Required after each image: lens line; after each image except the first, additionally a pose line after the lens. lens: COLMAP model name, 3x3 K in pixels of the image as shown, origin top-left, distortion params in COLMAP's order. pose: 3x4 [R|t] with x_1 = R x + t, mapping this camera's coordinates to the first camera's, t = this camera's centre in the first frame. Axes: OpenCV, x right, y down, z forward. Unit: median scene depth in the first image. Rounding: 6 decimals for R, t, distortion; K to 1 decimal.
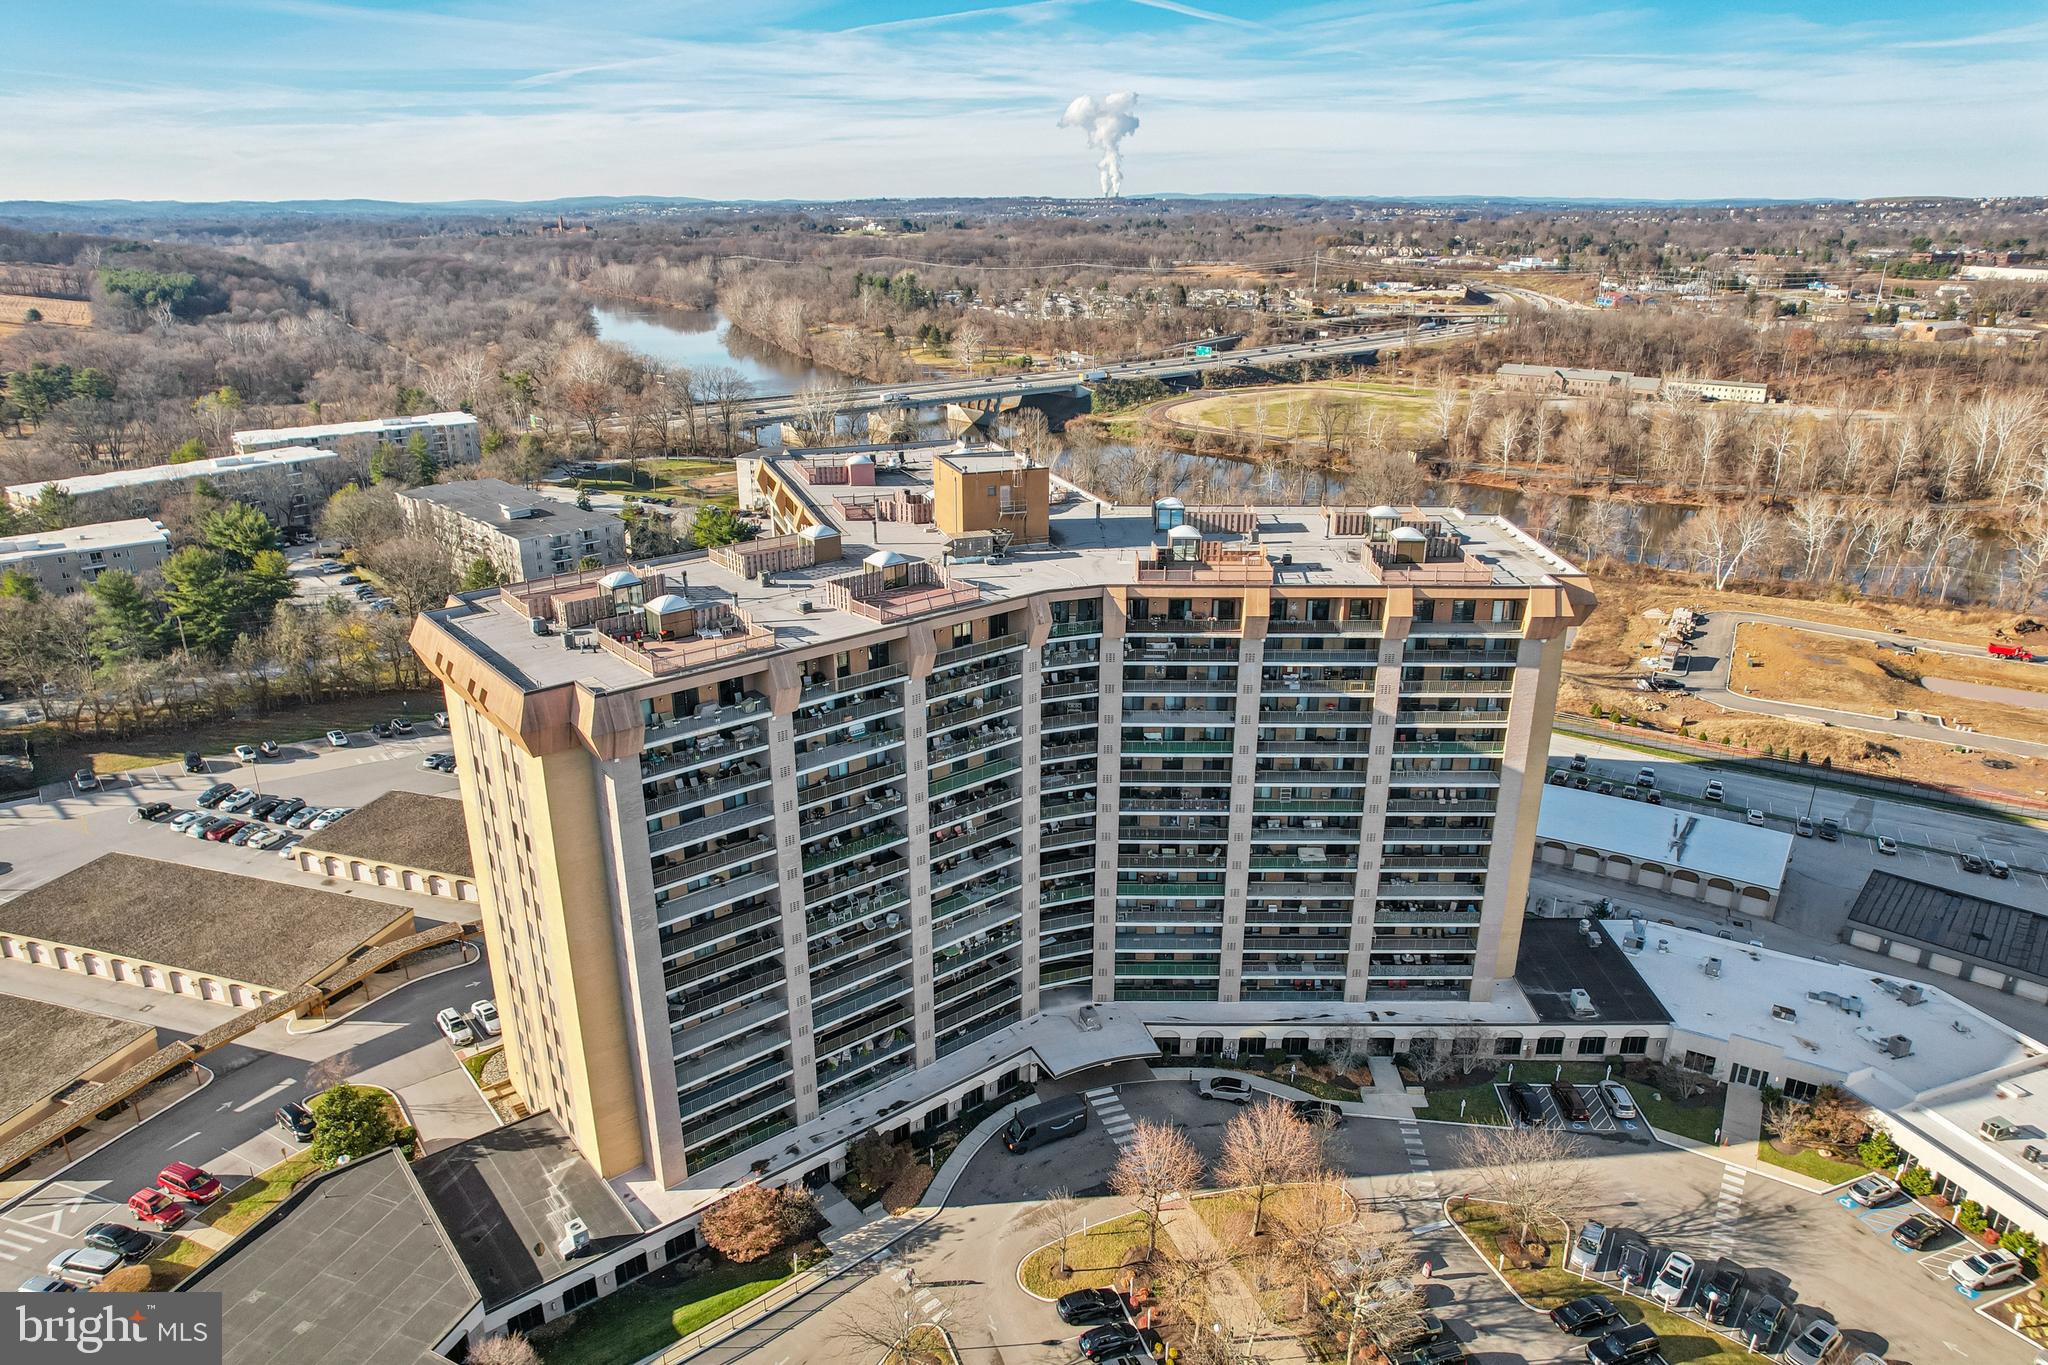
lens RADIAL K [[1332.1, 0, 1019.1], [0, 1332.1, 687.4], [0, 0, 1]] dist [-0.081153, 0.075907]
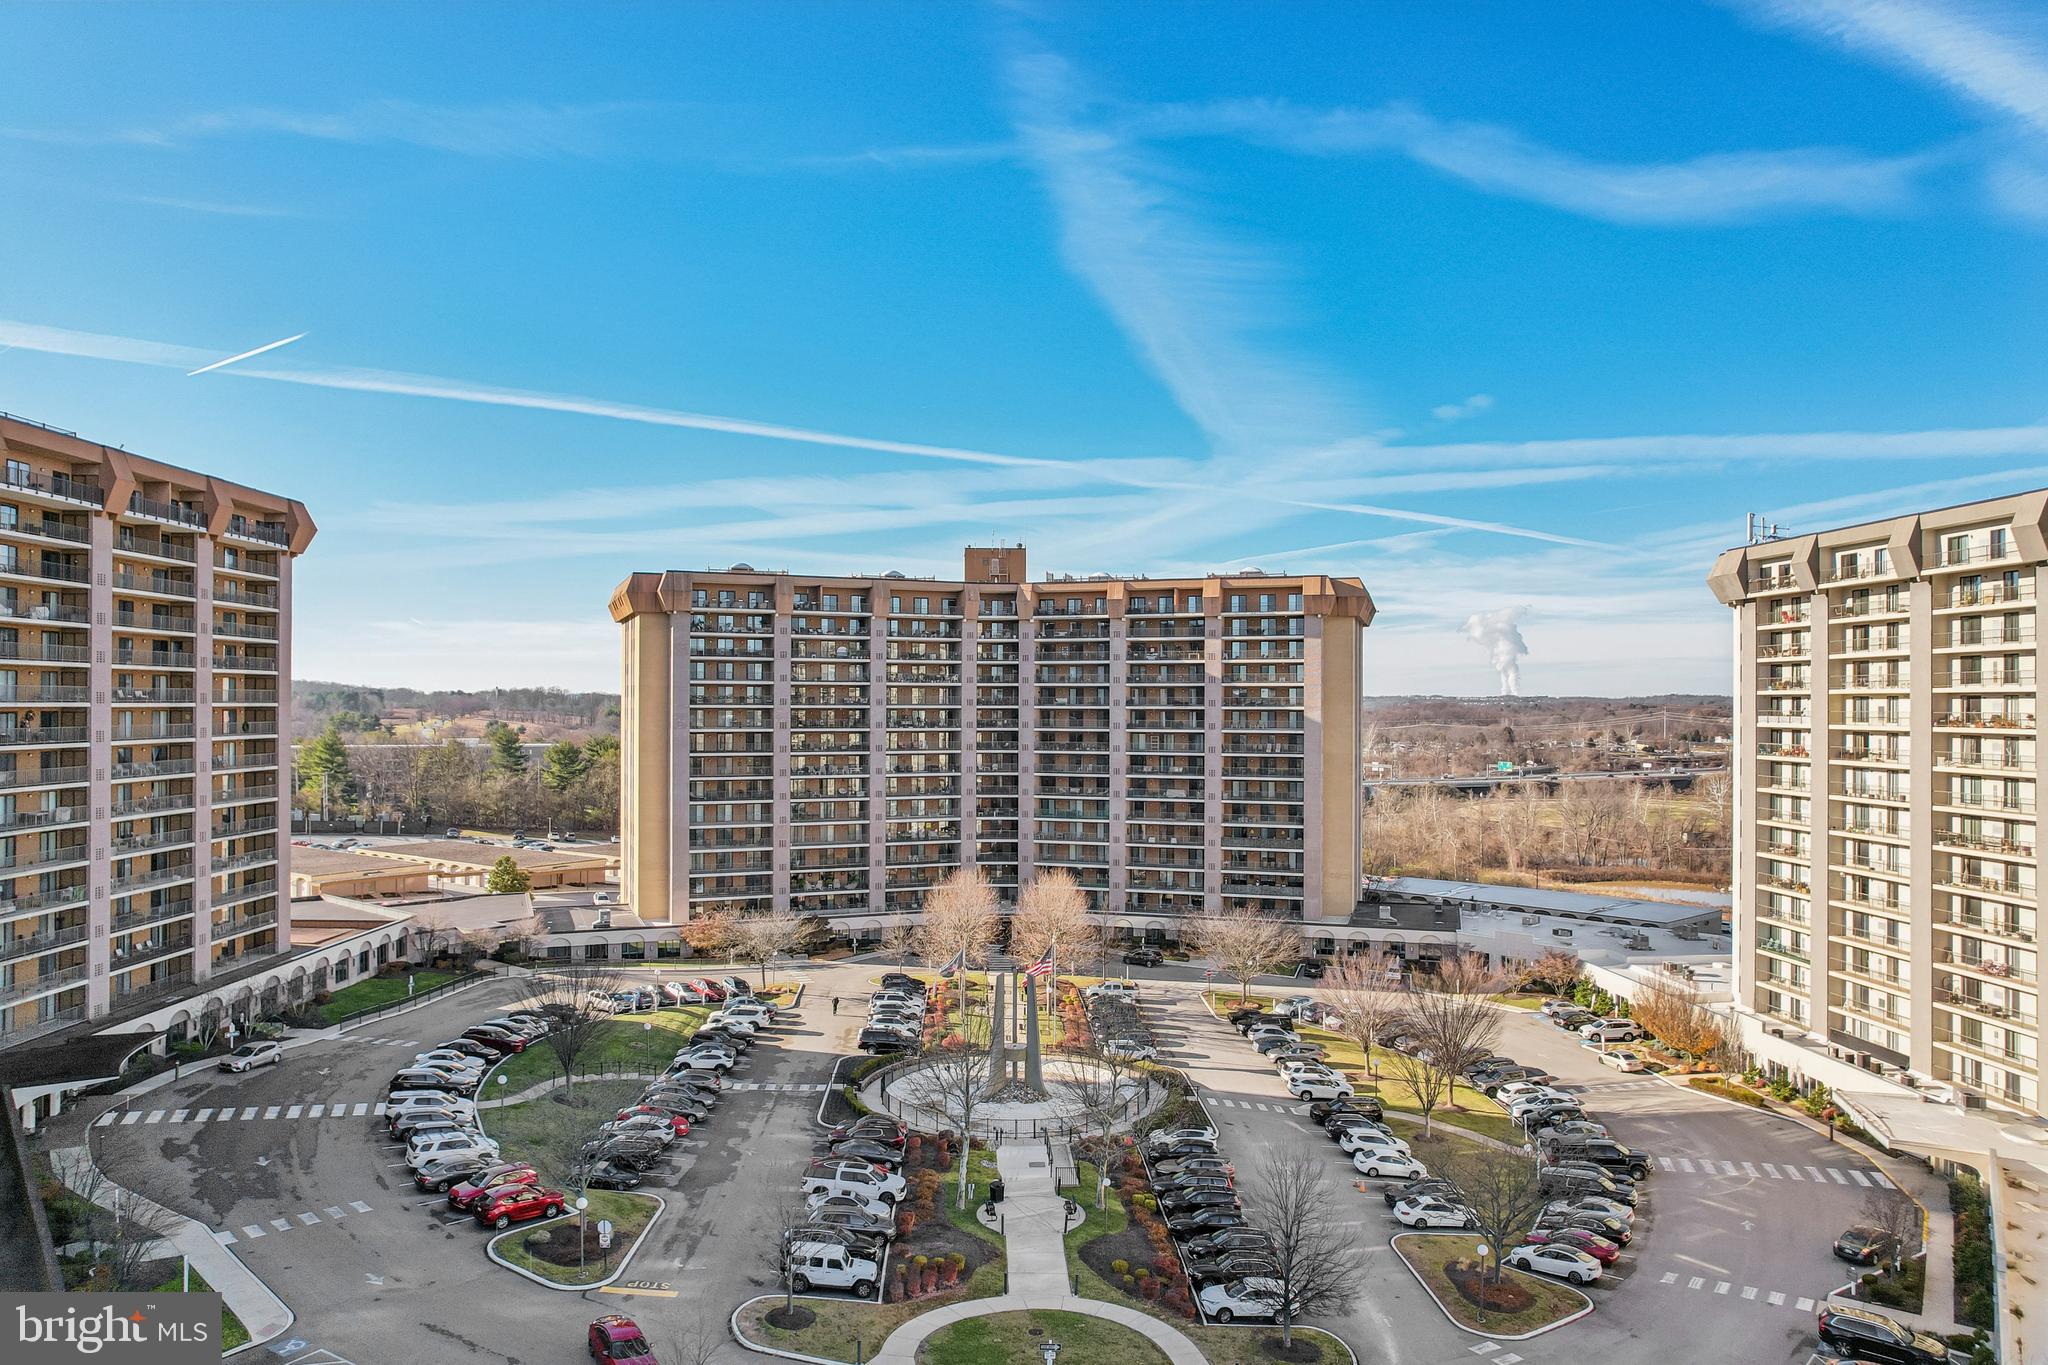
lens RADIAL K [[1292.7, 0, 1024.0], [0, 1292.7, 682.5], [0, 0, 1]] dist [-0.057781, 0.037508]
pose [[0.957524, 0.002109, -0.288345, 0.090776], [-0.105946, 0.932604, -0.345000, 0.098801], [0.268184, 0.360895, 0.893215, -0.051720]]
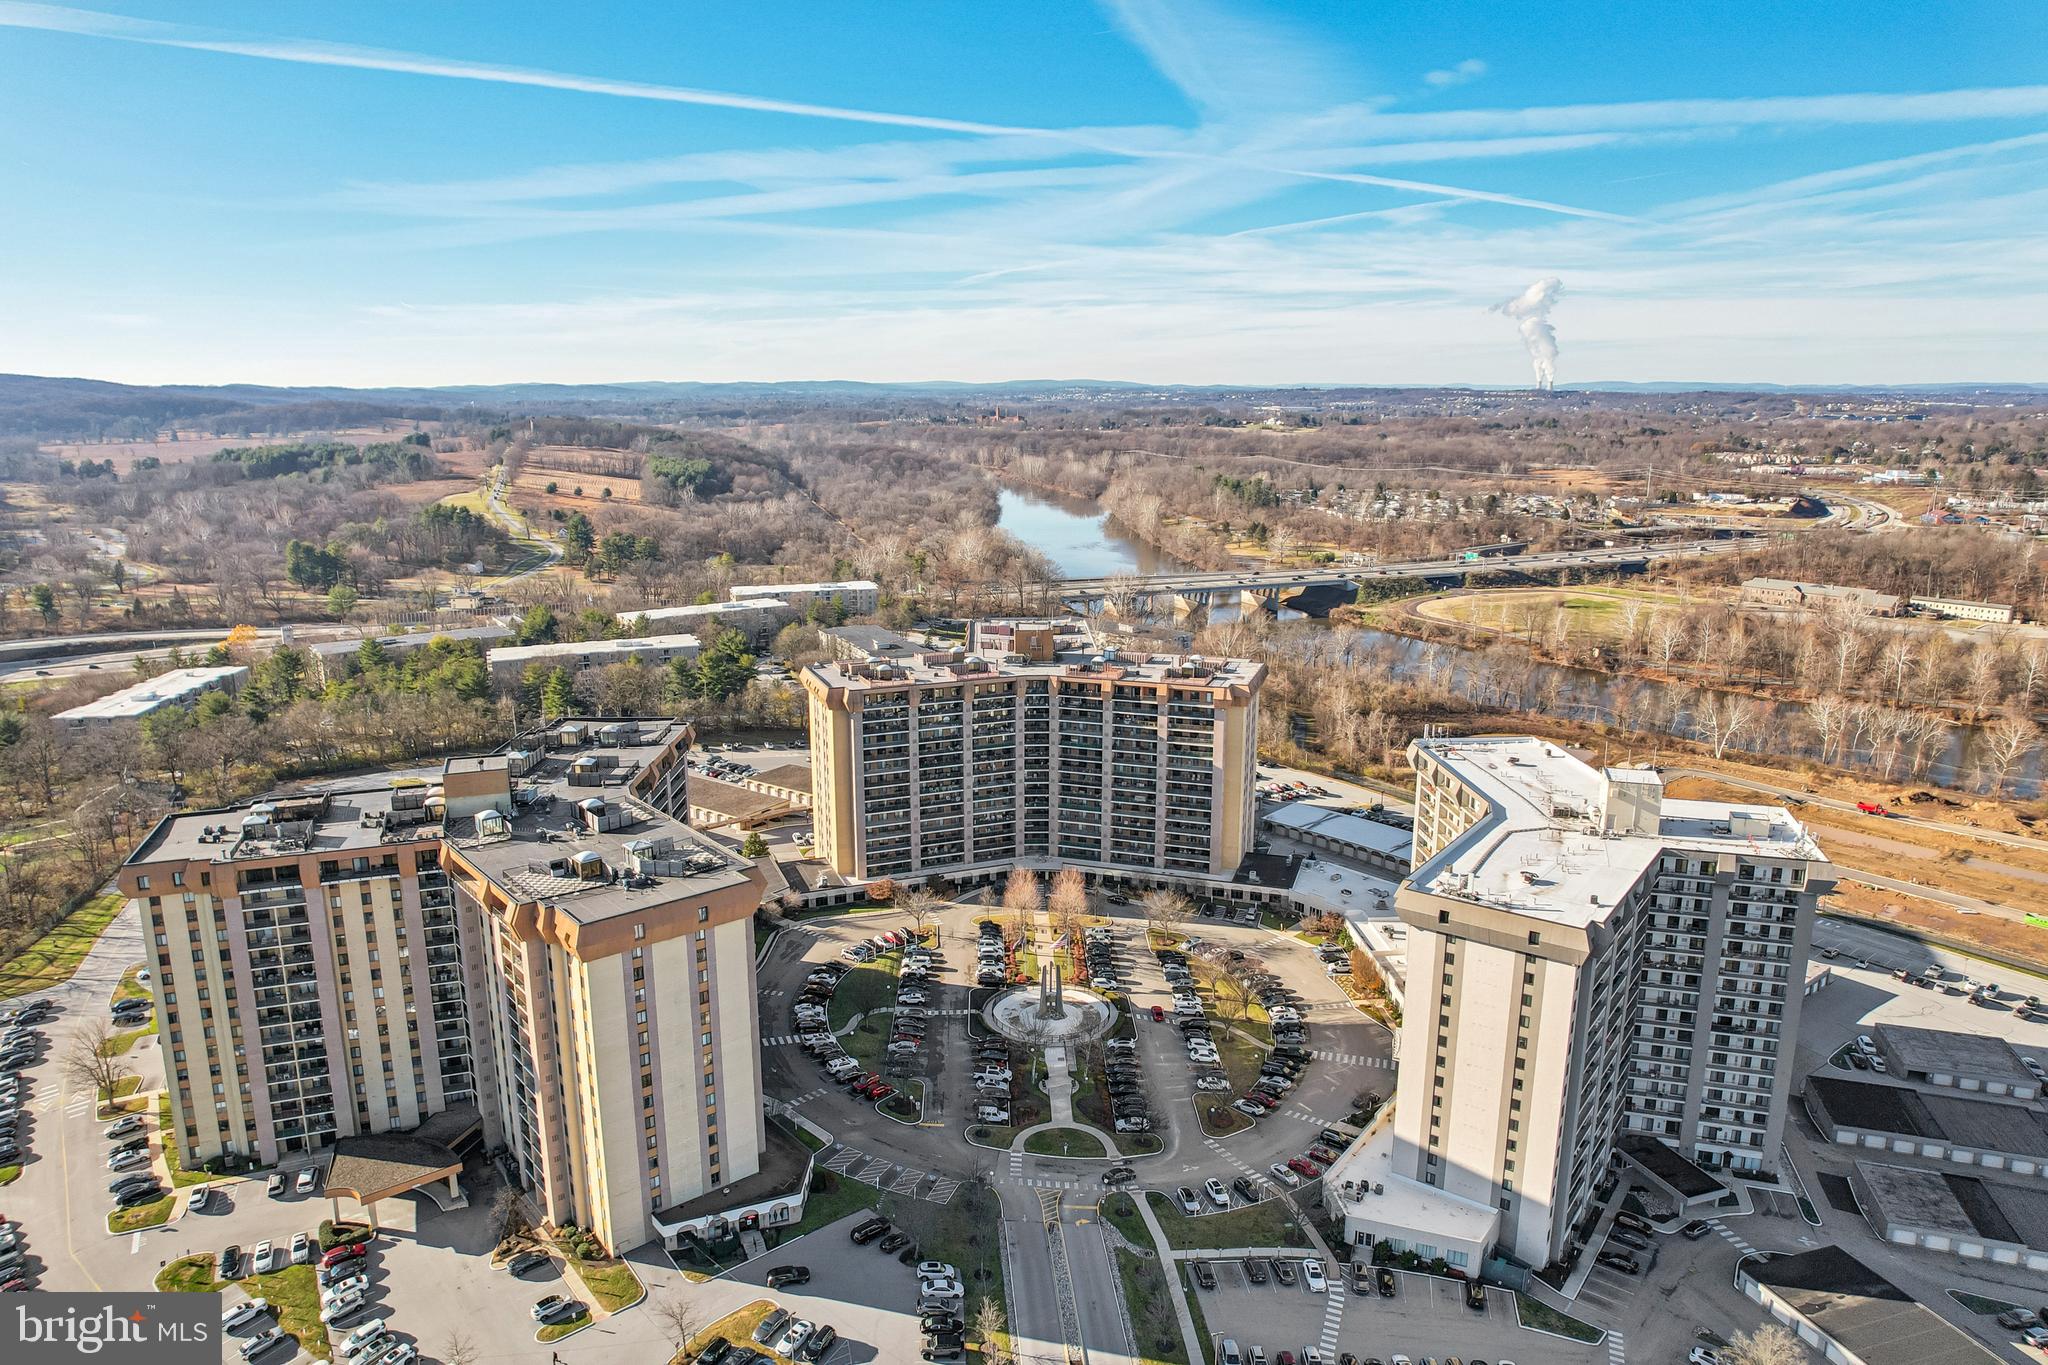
lens RADIAL K [[1314.4, 0, 1024.0], [0, 1314.4, 682.5], [0, 0, 1]] dist [-0.065943, 0.048464]
pose [[0.953540, 0.067795, -0.293539, 0.139024], [-0.105714, 0.987691, -0.115289, 0.042706], [0.282110, 0.140964, 0.948969, -0.258205]]
